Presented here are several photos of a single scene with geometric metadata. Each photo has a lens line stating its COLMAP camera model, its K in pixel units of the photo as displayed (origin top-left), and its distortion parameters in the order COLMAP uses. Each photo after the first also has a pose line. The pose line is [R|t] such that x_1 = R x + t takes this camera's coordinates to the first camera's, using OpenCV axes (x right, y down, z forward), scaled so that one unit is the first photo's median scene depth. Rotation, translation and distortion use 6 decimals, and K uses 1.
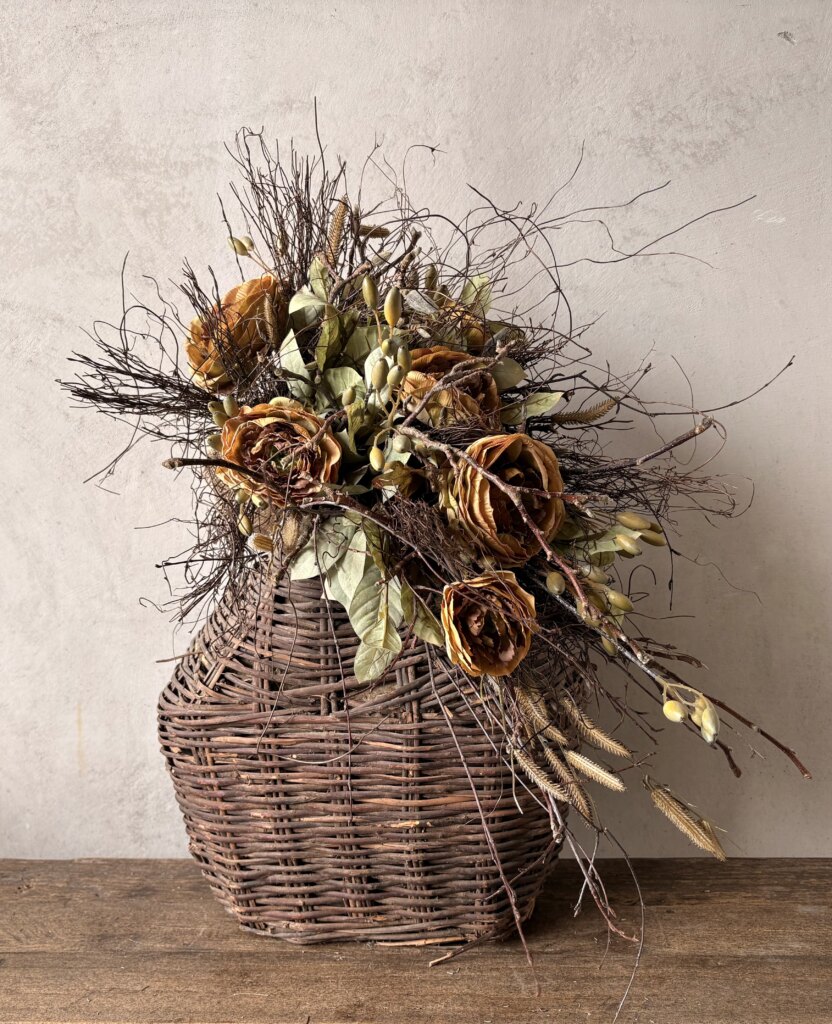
lens RADIAL K [[1084.0, 0, 391.2], [0, 1084.0, 506.1], [0, 0, 1]] dist [0.011415, 0.000000]
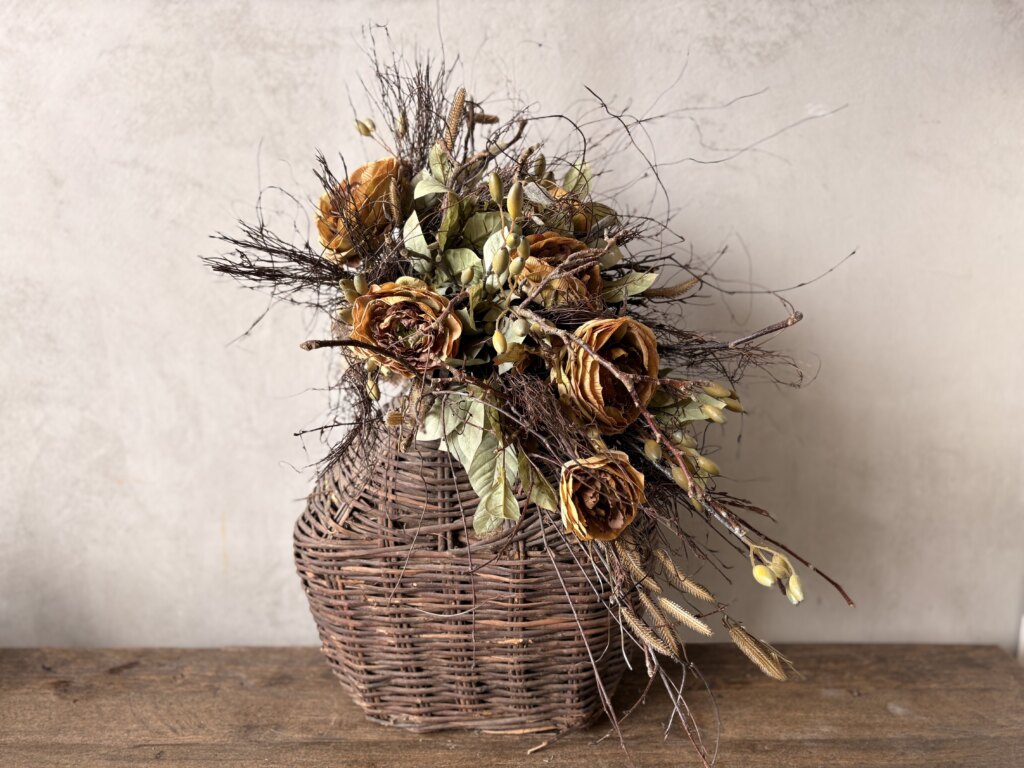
lens RADIAL K [[803.6, 0, 508.6], [0, 803.6, 382.7], [0, 0, 1]] dist [0.045357, -0.073511]
pose [[0.997793, 0.008023, 0.065914, -0.045122], [-0.014517, 0.995017, 0.098646, -0.065755], [-0.064795, -0.099386, 0.992937, 0.150004]]
